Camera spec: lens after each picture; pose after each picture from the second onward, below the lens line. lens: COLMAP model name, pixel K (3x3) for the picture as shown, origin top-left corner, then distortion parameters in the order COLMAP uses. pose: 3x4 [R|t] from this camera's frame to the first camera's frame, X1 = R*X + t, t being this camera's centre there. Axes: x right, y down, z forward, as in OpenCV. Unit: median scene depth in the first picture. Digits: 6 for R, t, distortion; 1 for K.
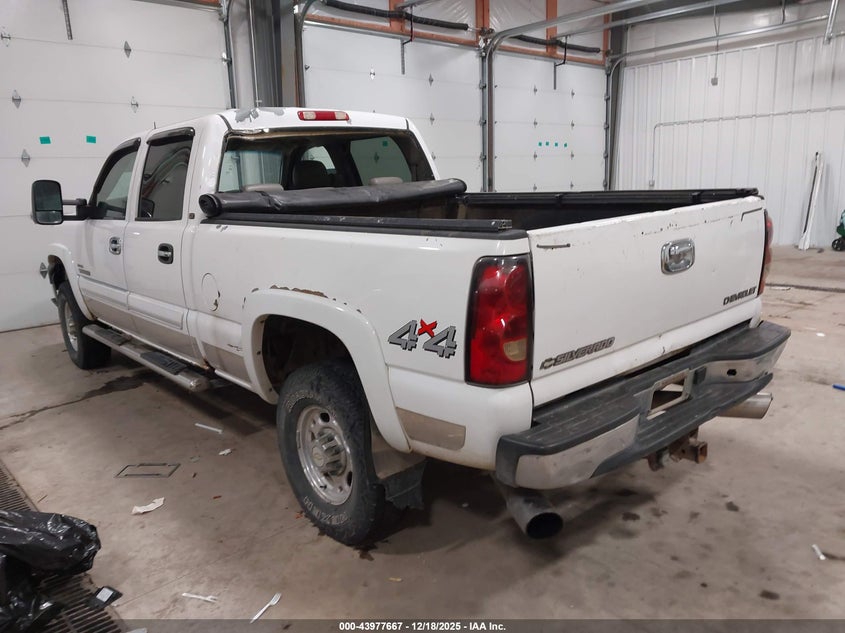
lens RADIAL K [[666.7, 0, 426.2], [0, 666.7, 316.8], [0, 0, 1]] dist [-0.010430, 0.010278]
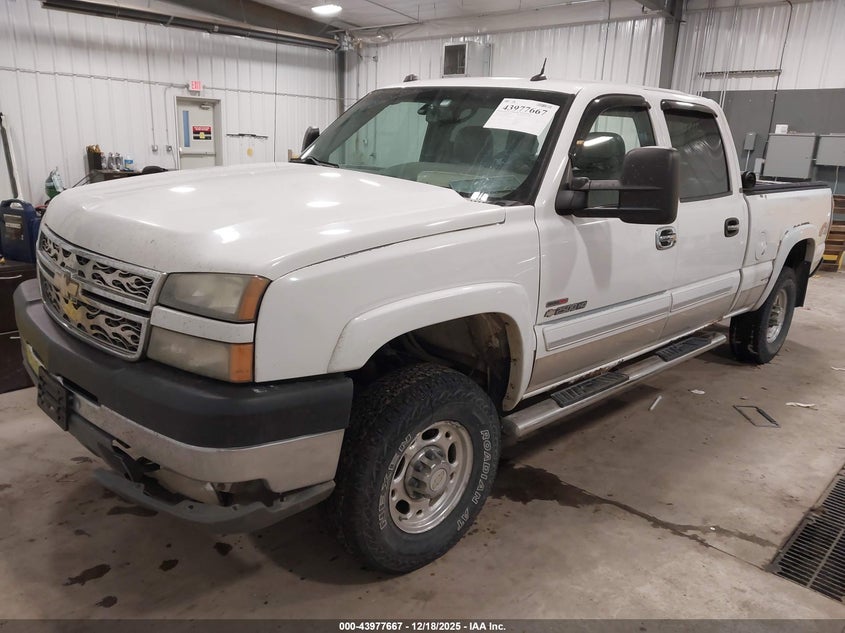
lens RADIAL K [[666.7, 0, 426.2], [0, 666.7, 316.8], [0, 0, 1]] dist [-0.010430, 0.010278]
pose [[-0.071110, -0.226863, 0.971327, -1.246913], [0.160373, 0.958523, 0.235614, -0.250570], [-0.984492, 0.172529, -0.031778, 1.348414]]
